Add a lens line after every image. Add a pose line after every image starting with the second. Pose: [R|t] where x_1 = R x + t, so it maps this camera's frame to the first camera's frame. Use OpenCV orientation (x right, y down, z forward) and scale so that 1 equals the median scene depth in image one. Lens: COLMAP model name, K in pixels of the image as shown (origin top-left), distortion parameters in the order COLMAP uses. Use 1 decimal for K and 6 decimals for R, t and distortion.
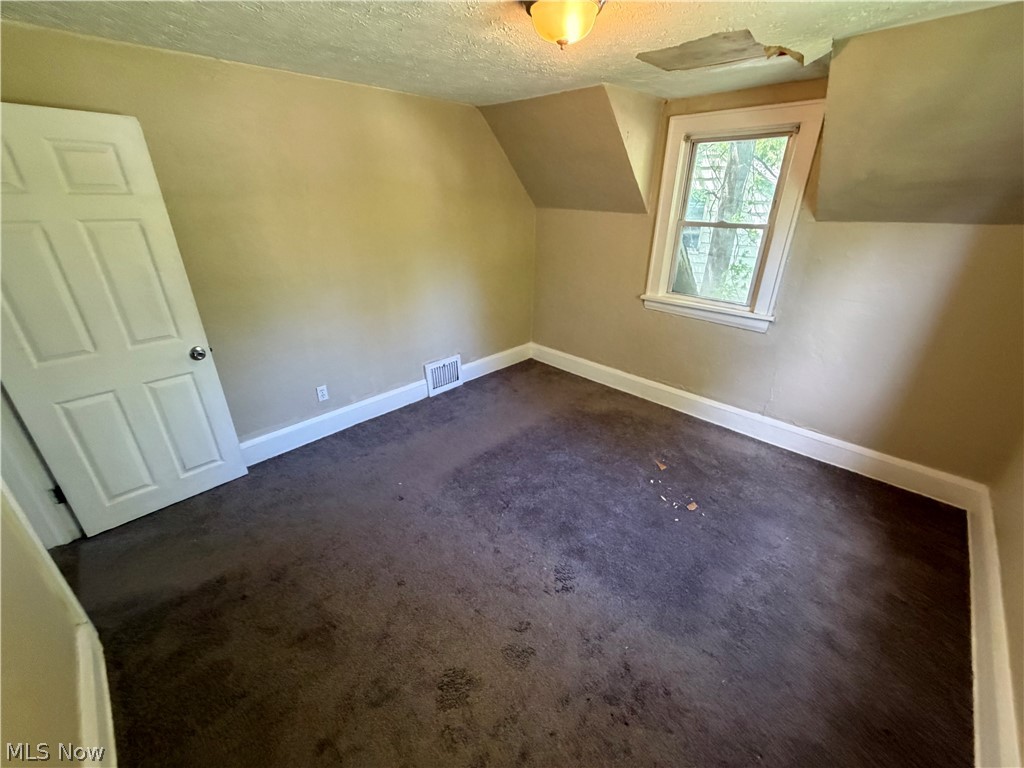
lens RADIAL K [[409.8, 0, 509.8], [0, 409.8, 384.4], [0, 0, 1]] dist [0.000699, -0.000114]
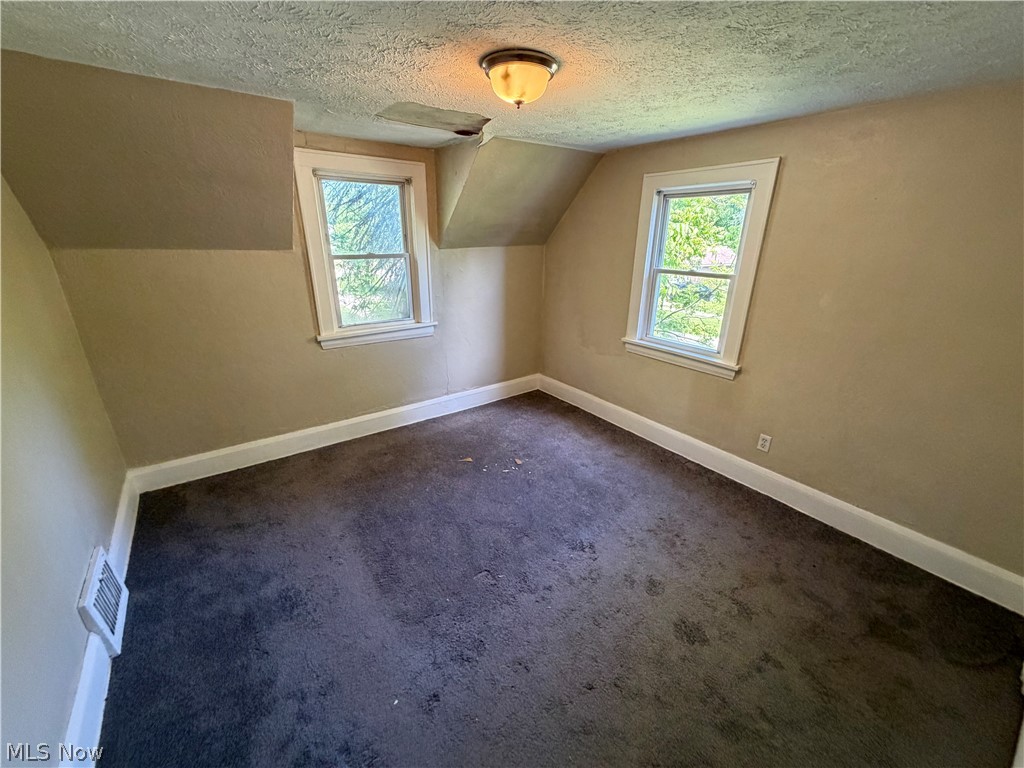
lens RADIAL K [[409.8, 0, 509.8], [0, 409.8, 384.4], [0, 0, 1]] dist [0.000699, -0.000114]
pose [[0.156314, -0.353204, 0.922395, -0.584831], [0.400780, 0.876221, 0.267604, -0.241692], [-0.902741, 0.327848, 0.278523, 0.486443]]
